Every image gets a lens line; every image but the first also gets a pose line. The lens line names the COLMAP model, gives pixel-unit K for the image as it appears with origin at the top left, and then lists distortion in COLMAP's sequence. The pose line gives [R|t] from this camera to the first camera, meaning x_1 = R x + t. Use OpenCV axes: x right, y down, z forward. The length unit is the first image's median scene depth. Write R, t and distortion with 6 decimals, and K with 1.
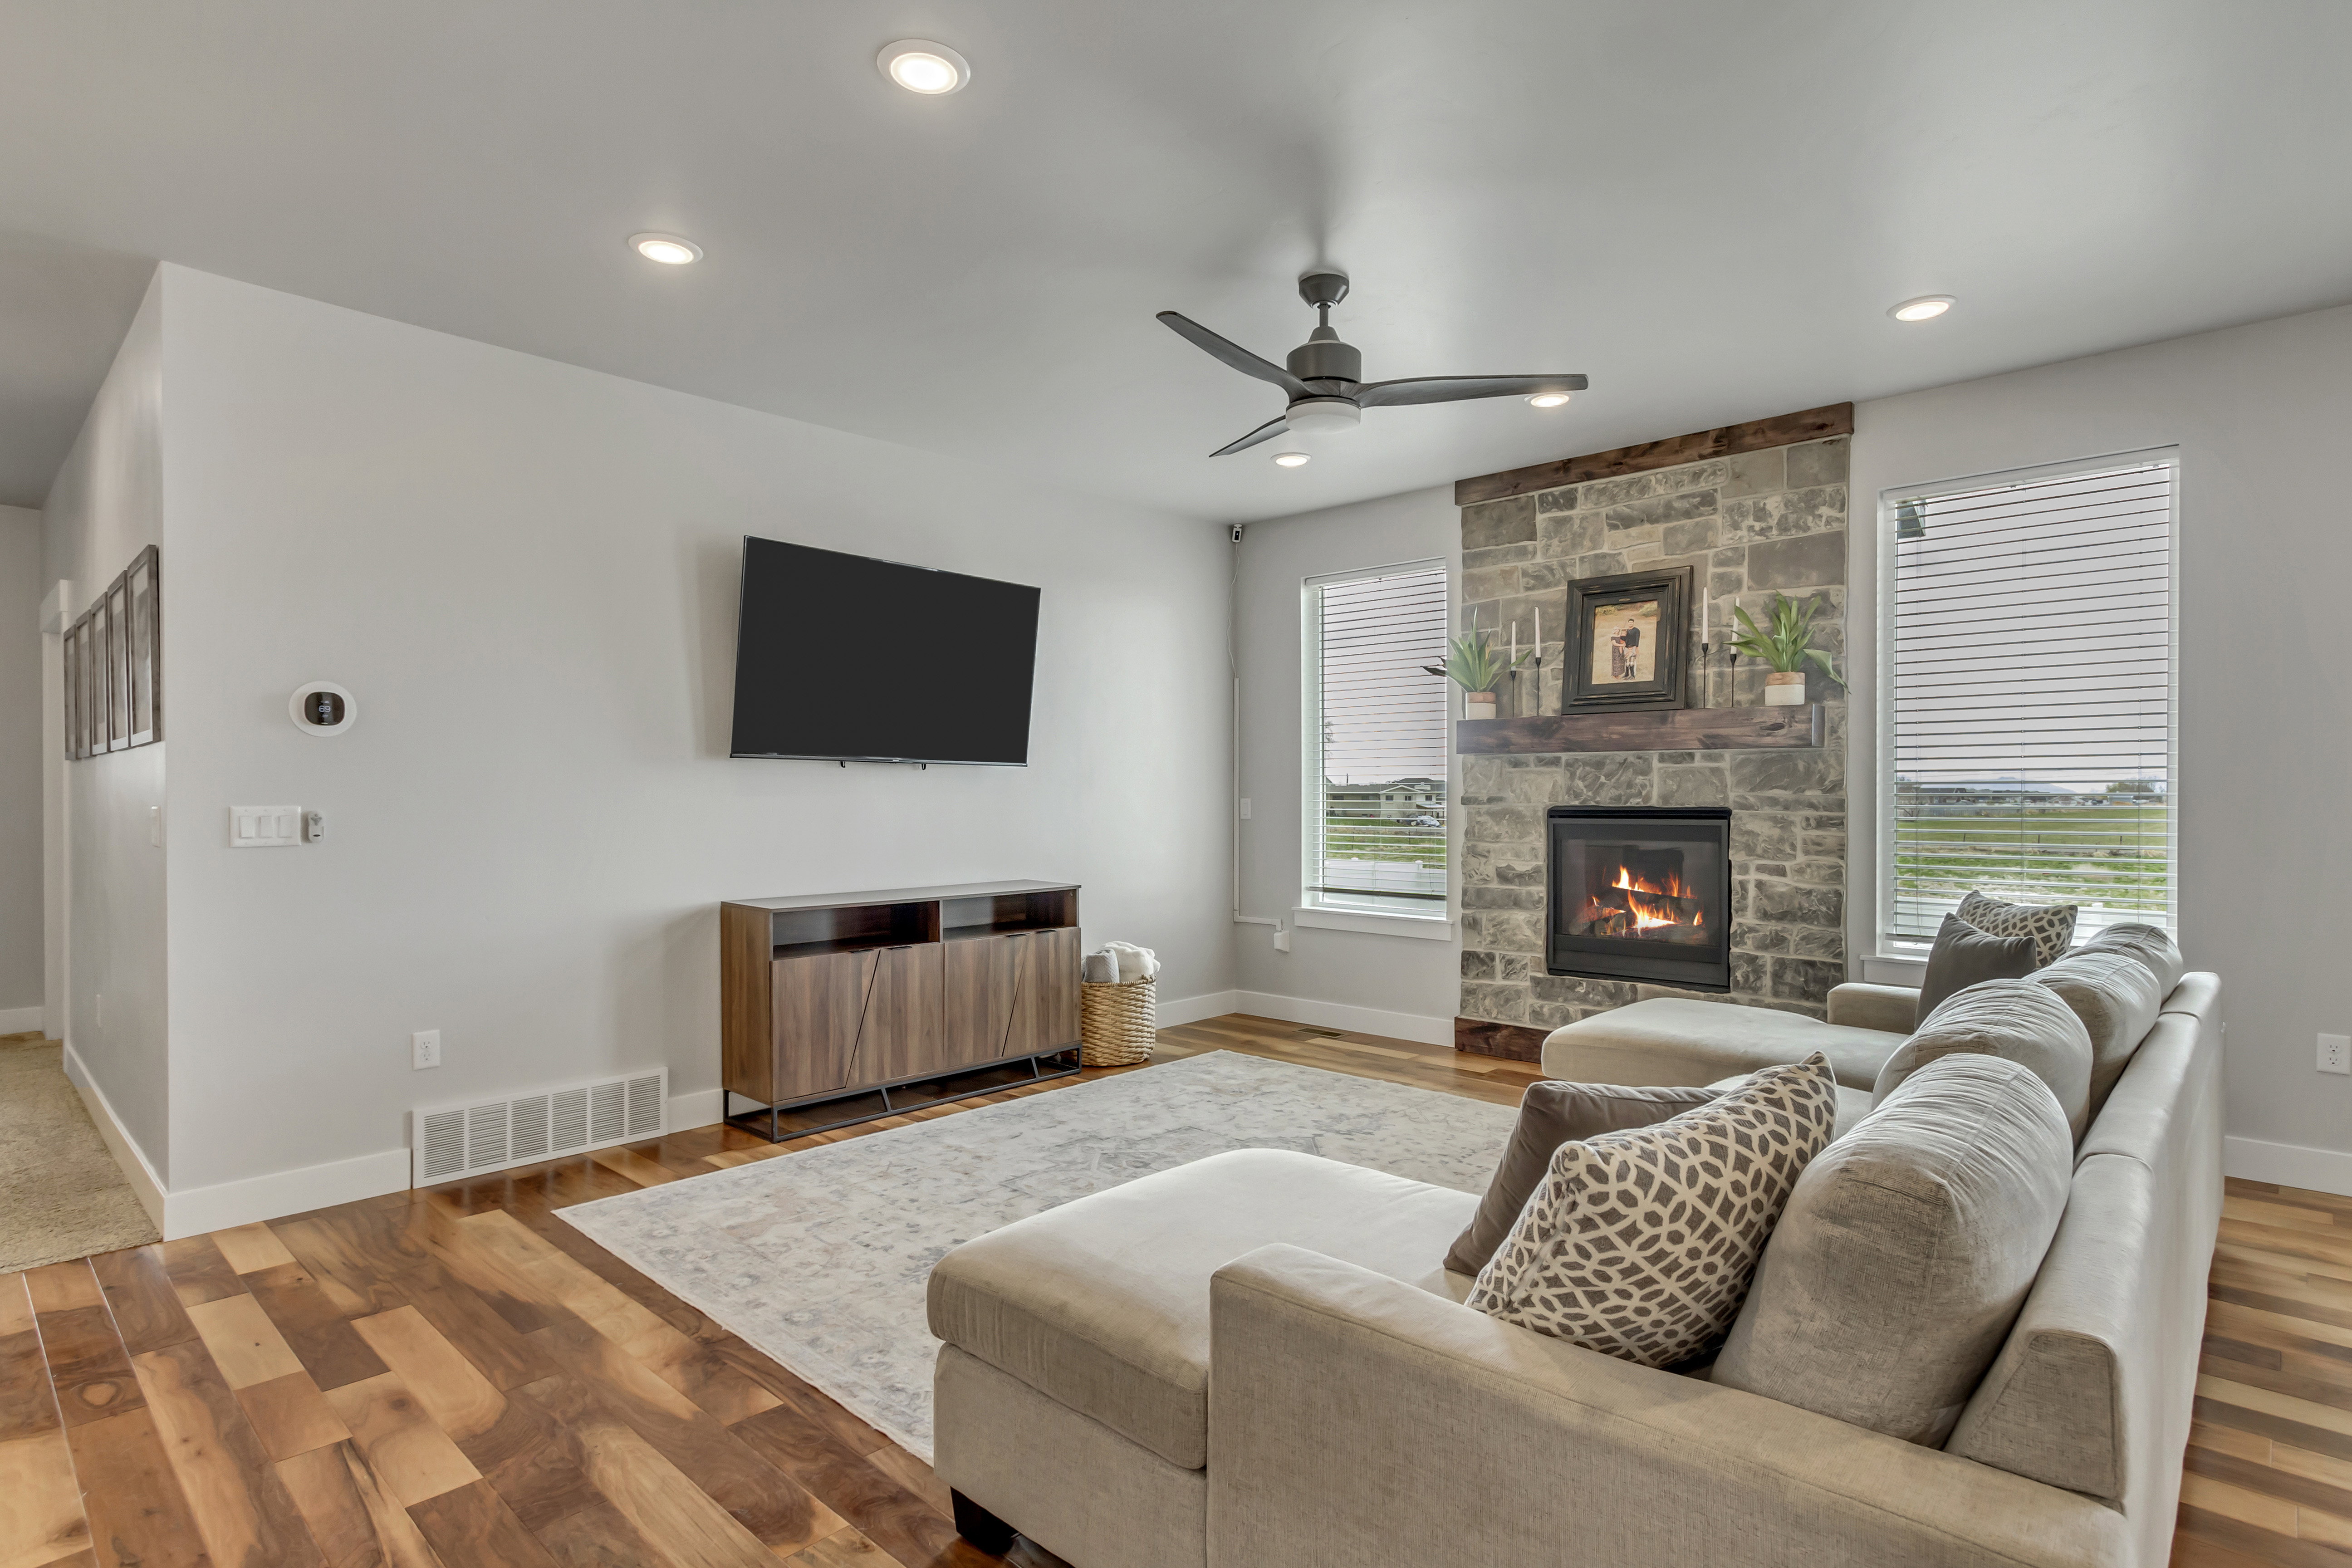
lens RADIAL K [[1181.6, 0, 1168.1], [0, 1181.6, 795.2], [0, 0, 1]] dist [0.005801, 0.000355]
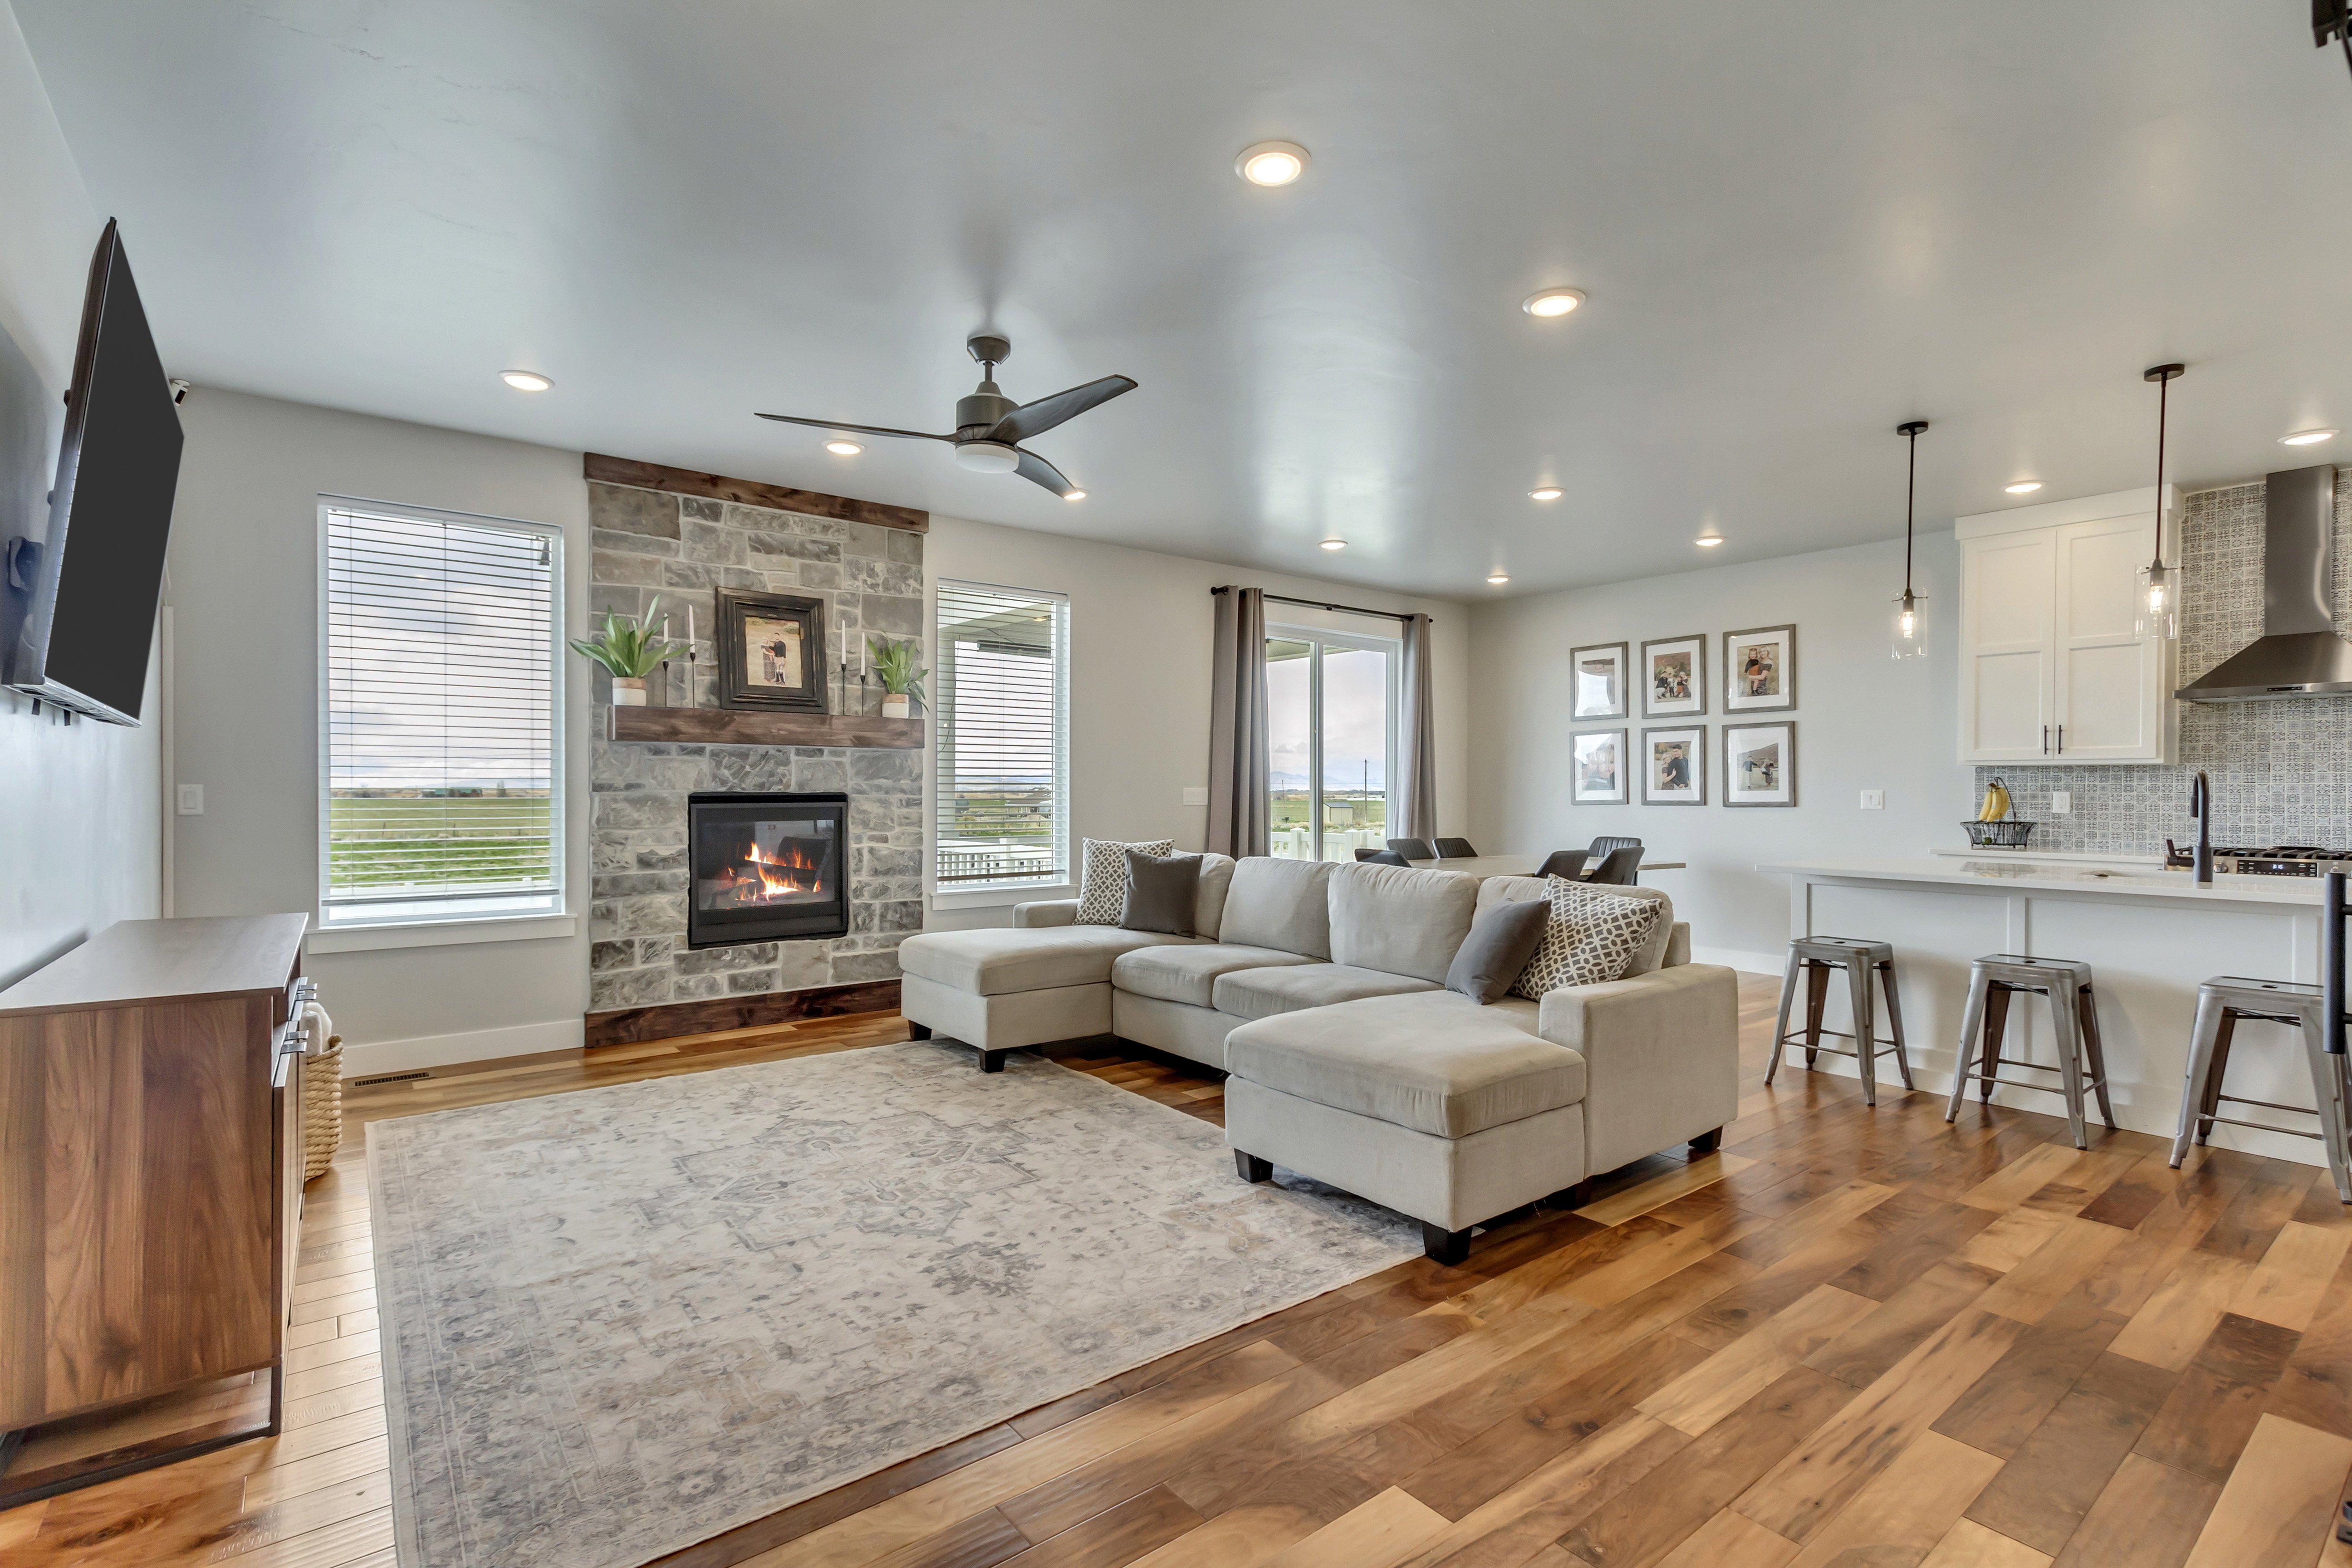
lens RADIAL K [[1095.5, 0, 1175.6], [0, 1095.5, 794.4], [0, 0, 1]] dist [0.004307, 0.000446]
pose [[0.151515, -0.003280, 0.988450, -0.619352], [-0.001662, 0.999992, 0.003573, 0.007103], [-0.988454, -0.002184, 0.151508, 0.437340]]
